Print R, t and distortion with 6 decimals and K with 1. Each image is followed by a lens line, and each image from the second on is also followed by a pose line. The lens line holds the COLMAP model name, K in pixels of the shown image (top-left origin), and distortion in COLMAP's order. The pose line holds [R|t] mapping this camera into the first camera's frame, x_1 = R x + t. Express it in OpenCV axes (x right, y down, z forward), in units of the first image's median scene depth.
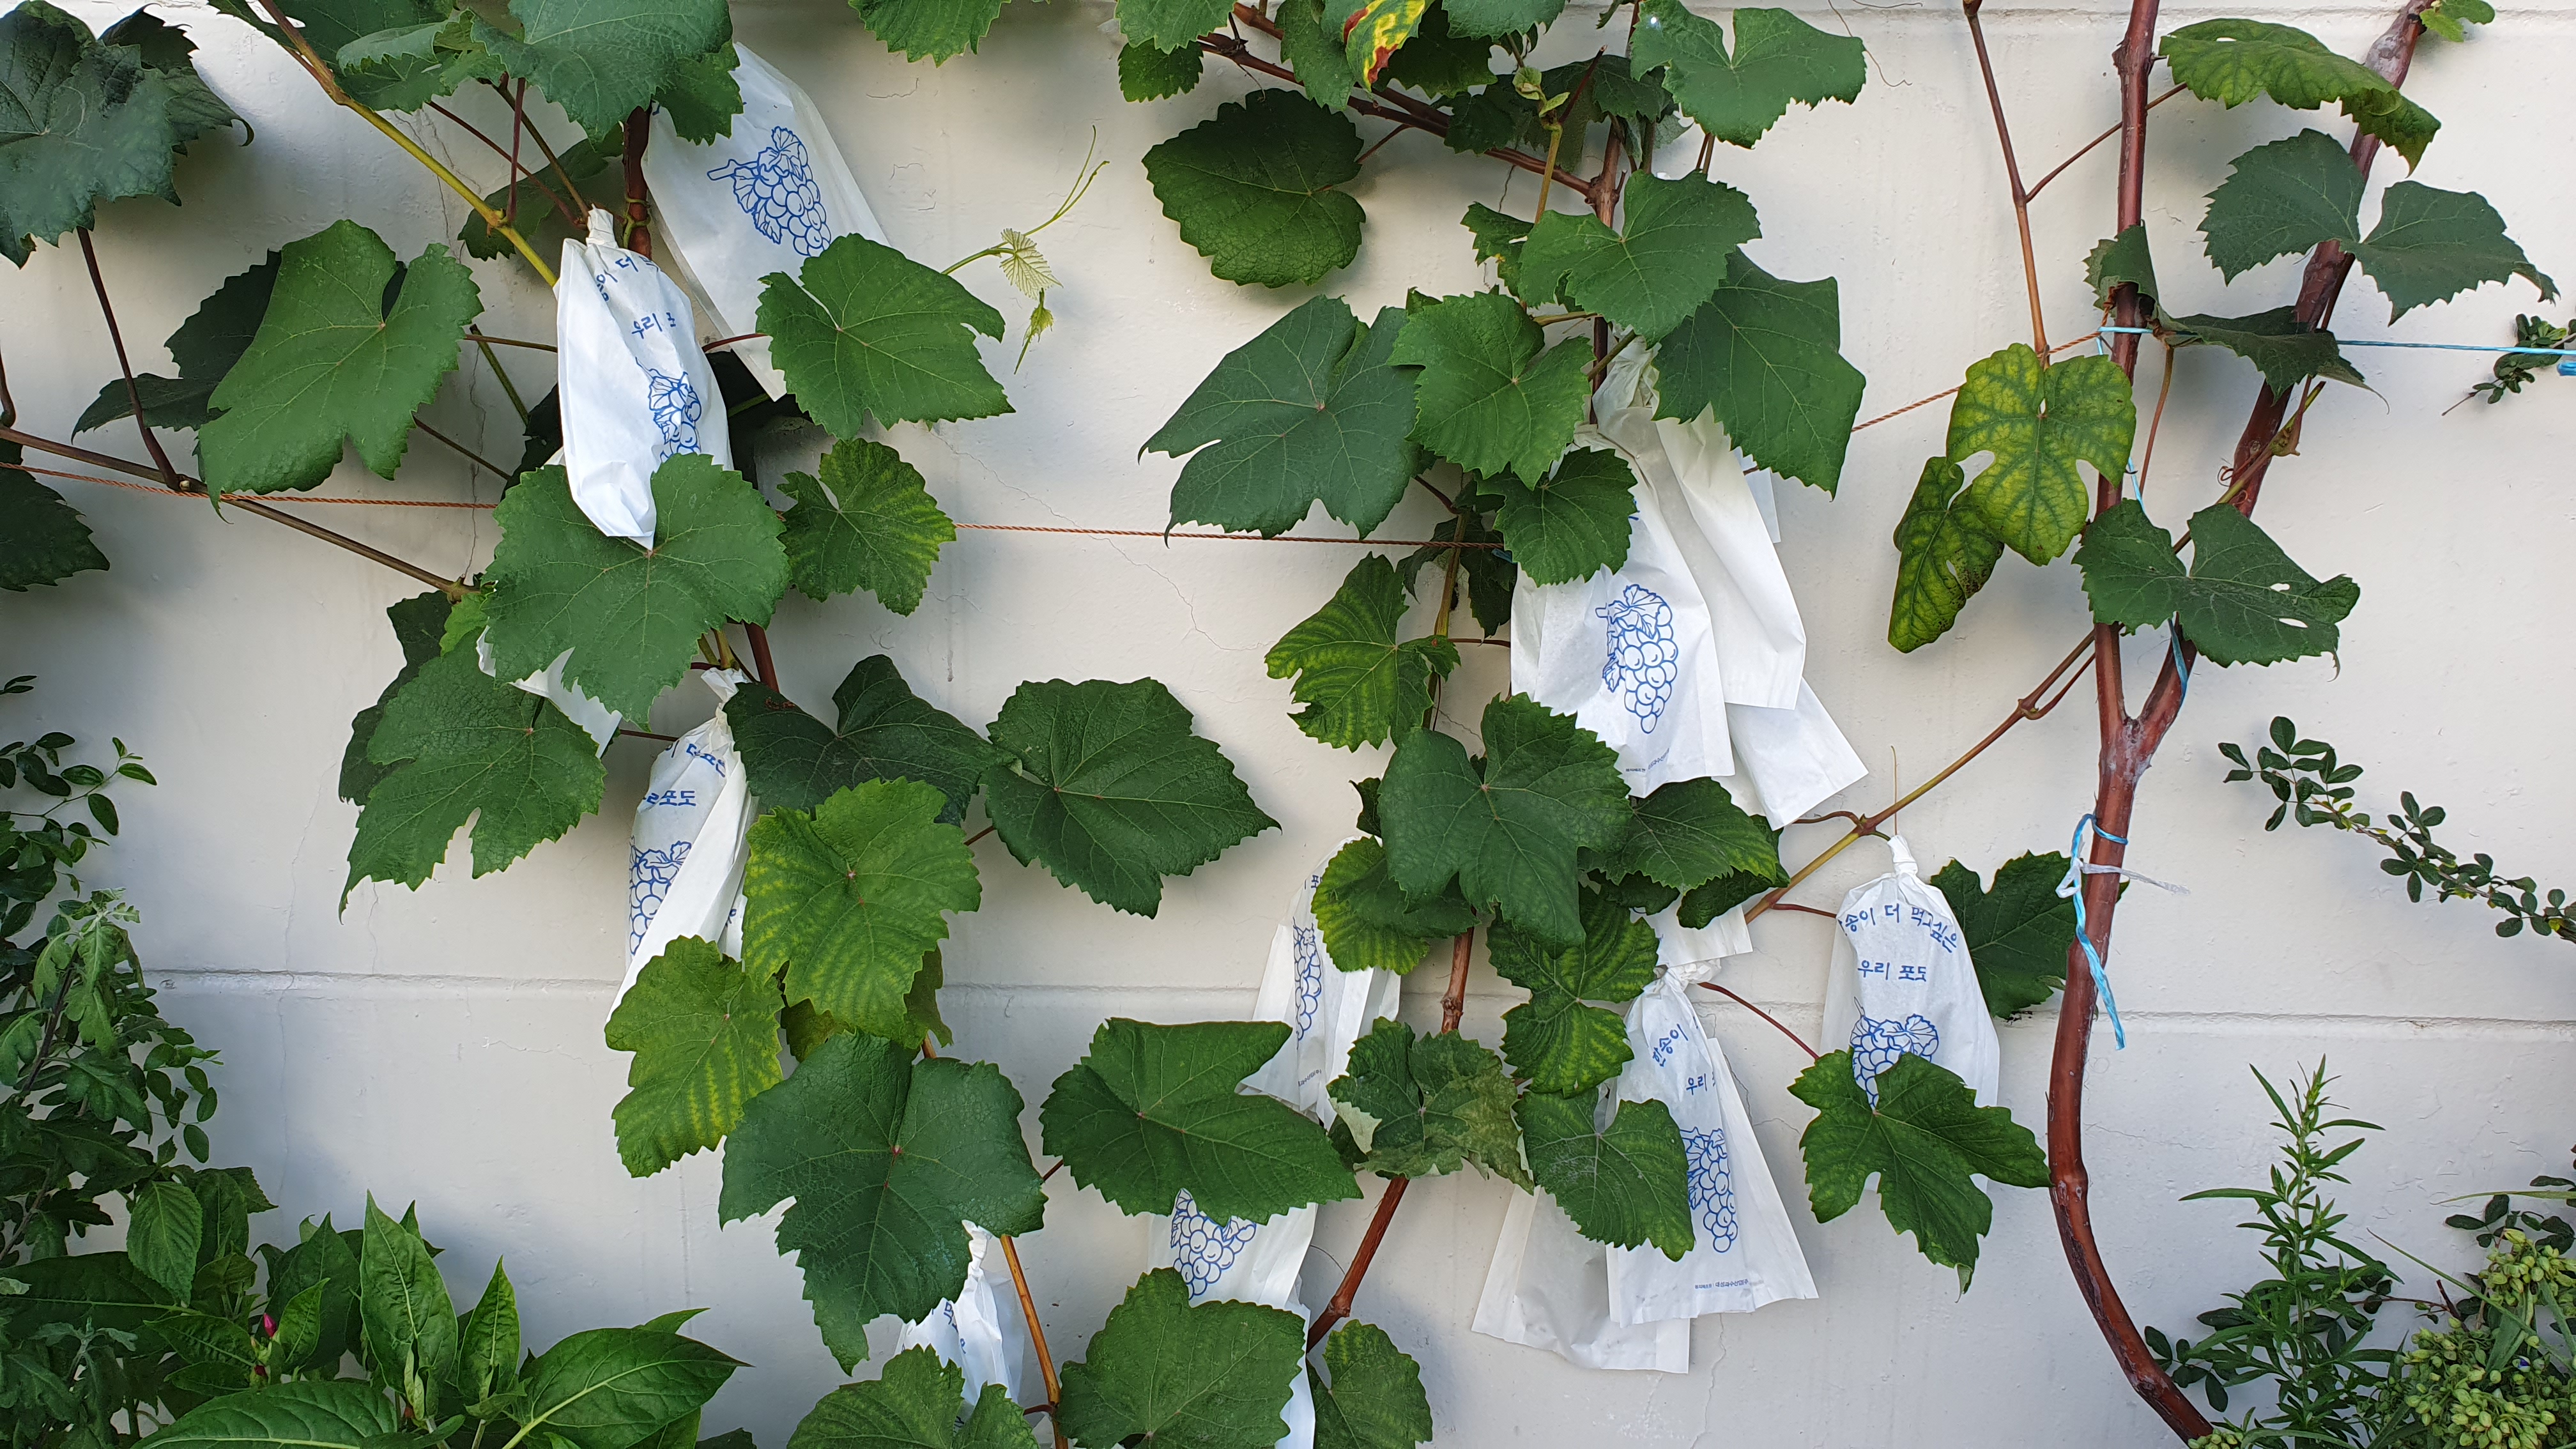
lens RADIAL K [[1966.3, 0, 1284.0], [0, 1966.3, 741.1], [0, 0, 1]] dist [0.001134, 0.010599]
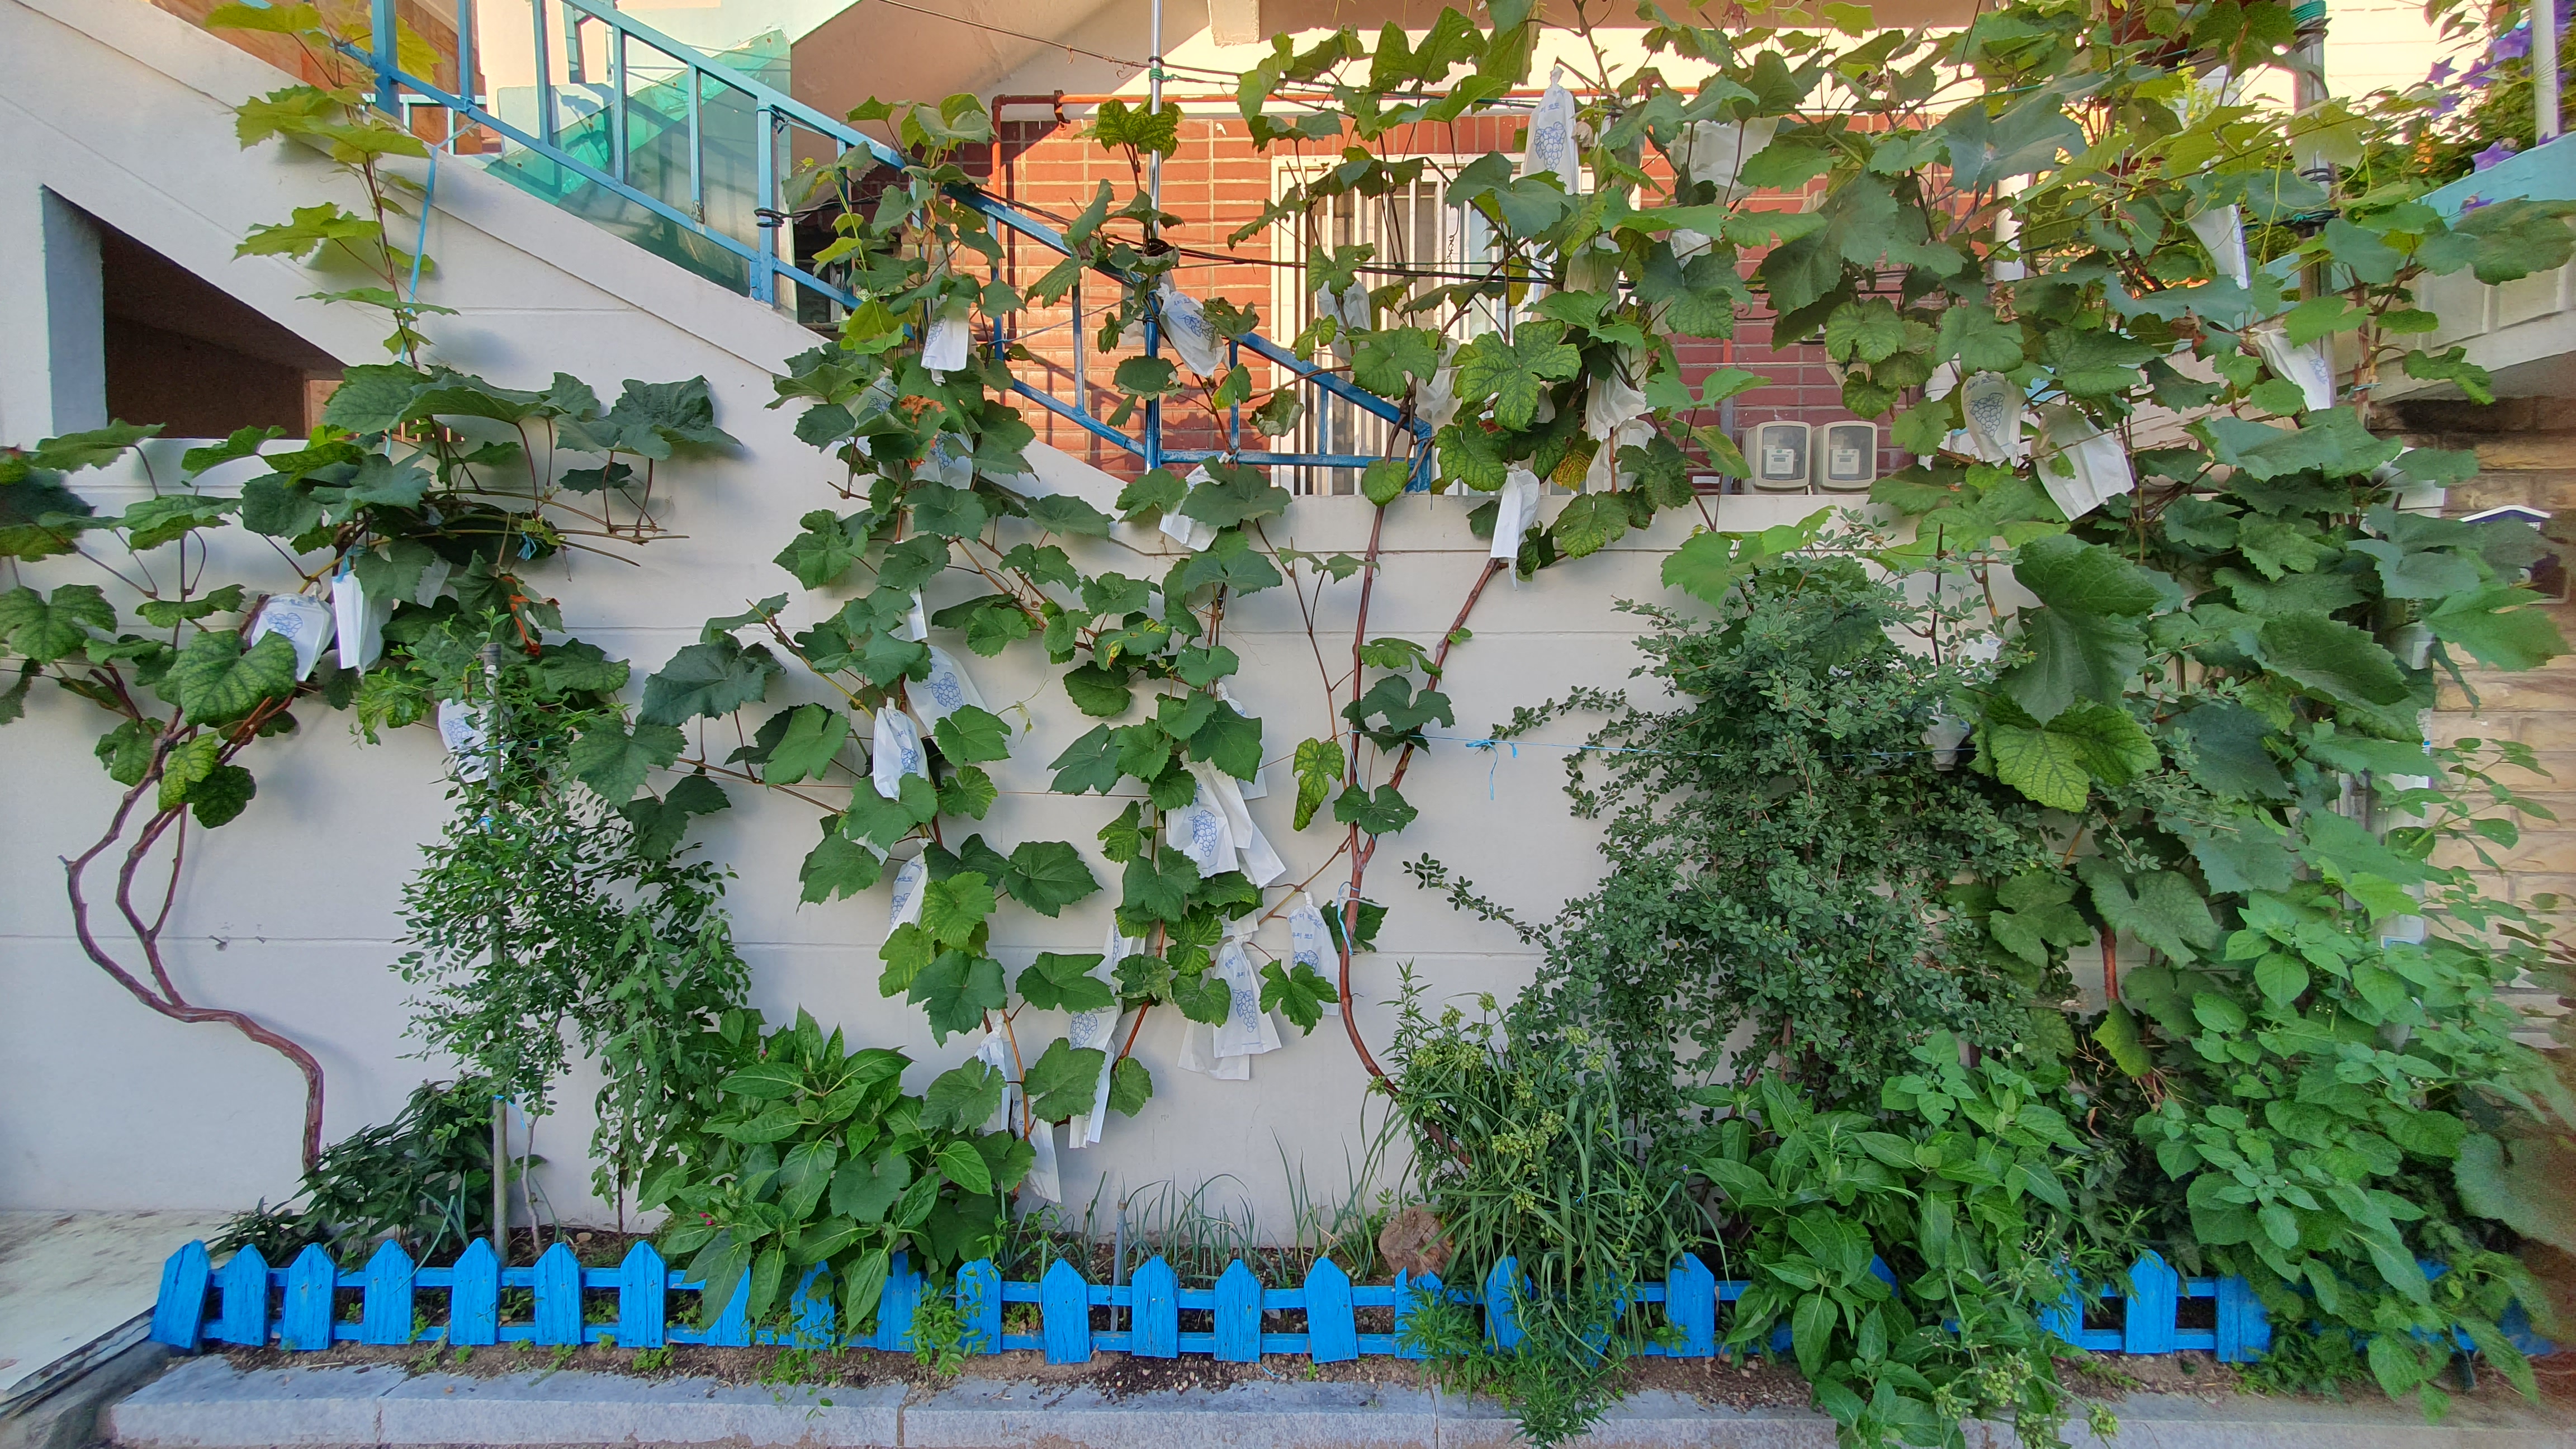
lens RADIAL K [[1029.1, 0, 1283.0], [0, 1029.1, 730.6], [0, 0, 1]] dist [0.013778, -0.002442]
pose [[0.999896, -0.005249, -0.013455, 0.316195], [0.003122, 0.988143, -0.153503, 0.049036], [0.014101, 0.153445, 0.988057, -0.655899]]
